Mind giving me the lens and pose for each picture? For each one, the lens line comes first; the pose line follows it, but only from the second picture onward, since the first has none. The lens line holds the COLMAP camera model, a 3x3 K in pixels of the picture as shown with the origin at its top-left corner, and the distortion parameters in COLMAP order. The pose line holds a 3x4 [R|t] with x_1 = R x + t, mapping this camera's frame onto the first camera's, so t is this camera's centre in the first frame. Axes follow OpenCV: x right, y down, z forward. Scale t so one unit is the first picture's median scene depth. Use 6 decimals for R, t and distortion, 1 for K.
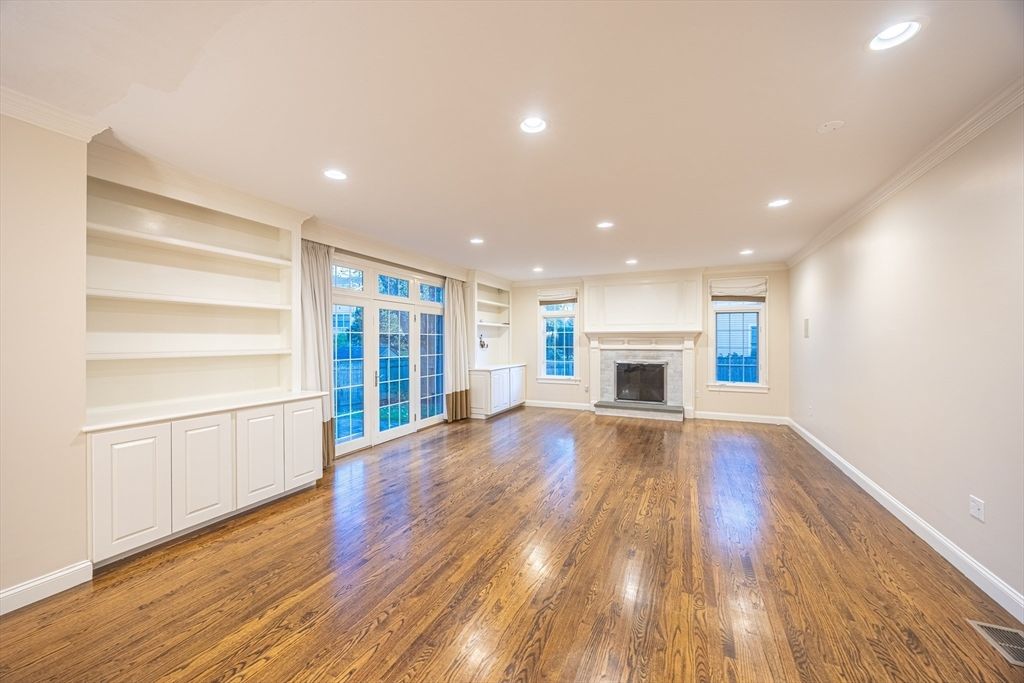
lens RADIAL K [[388.7, 0, 512.7], [0, 388.7, 340.5], [0, 0, 1]] dist [-0.005842, -0.000111]
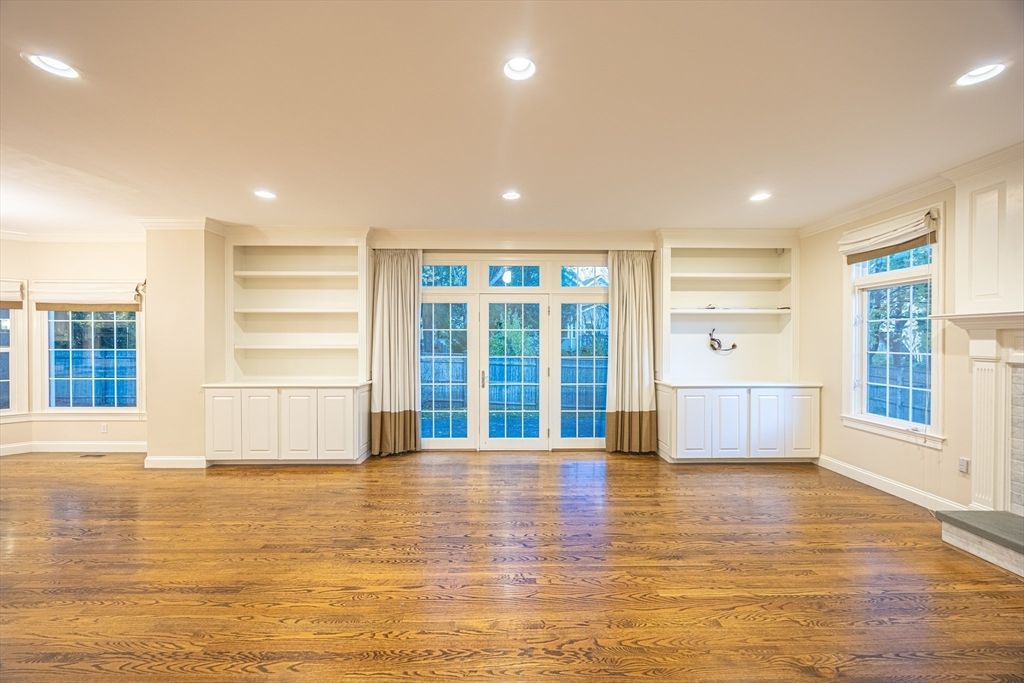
lens RADIAL K [[388.7, 0, 512.8], [0, 388.7, 343.7], [0, 0, 1]] dist [-0.005842, -0.000111]
pose [[0.425778, 0.011257, -0.904758, 0.448414], [-0.001527, 0.999930, 0.011723, 0.002143], [0.904827, -0.003610, 0.425765, 0.583836]]
